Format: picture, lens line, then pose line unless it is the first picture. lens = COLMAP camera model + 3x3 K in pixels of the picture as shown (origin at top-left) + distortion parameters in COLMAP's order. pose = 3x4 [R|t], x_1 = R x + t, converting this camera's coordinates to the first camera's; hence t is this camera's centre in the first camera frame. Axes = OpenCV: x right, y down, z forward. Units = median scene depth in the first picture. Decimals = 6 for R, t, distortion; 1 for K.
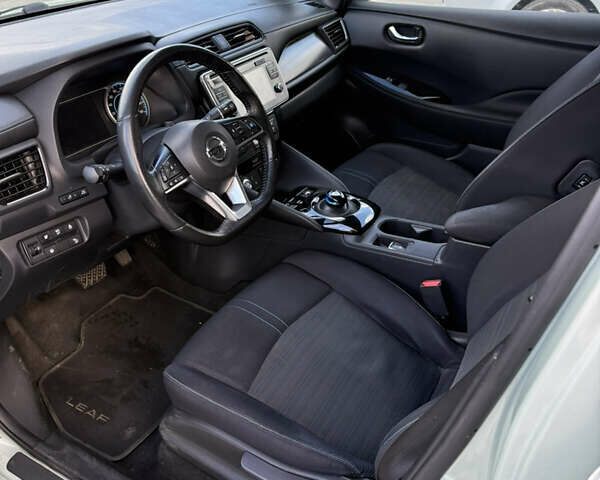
lens RADIAL K [[564.2, 0, 300.0], [0, 564.2, 240.0], [0, 0, 1]] dist [0.114318, -0.287139]
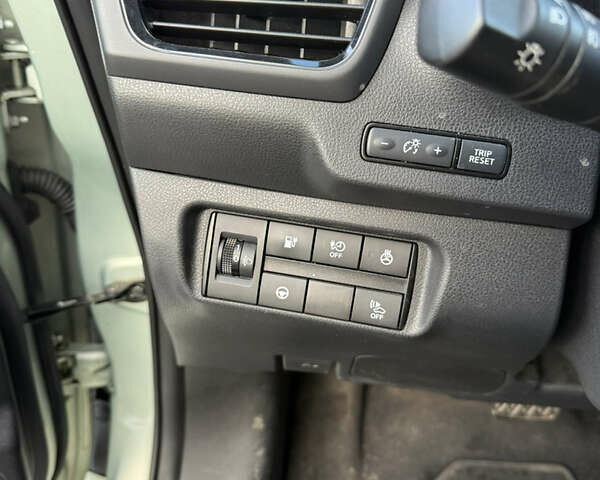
lens RADIAL K [[564.2, 0, 300.0], [0, 564.2, 240.0], [0, 0, 1]] dist [0.114318, -0.287139]
pose [[0.437257, 0.449562, -0.778910, -0.211497], [-0.502674, 0.840344, 0.202833, -0.063557], [0.745738, 0.302847, 0.593429, 0.796271]]
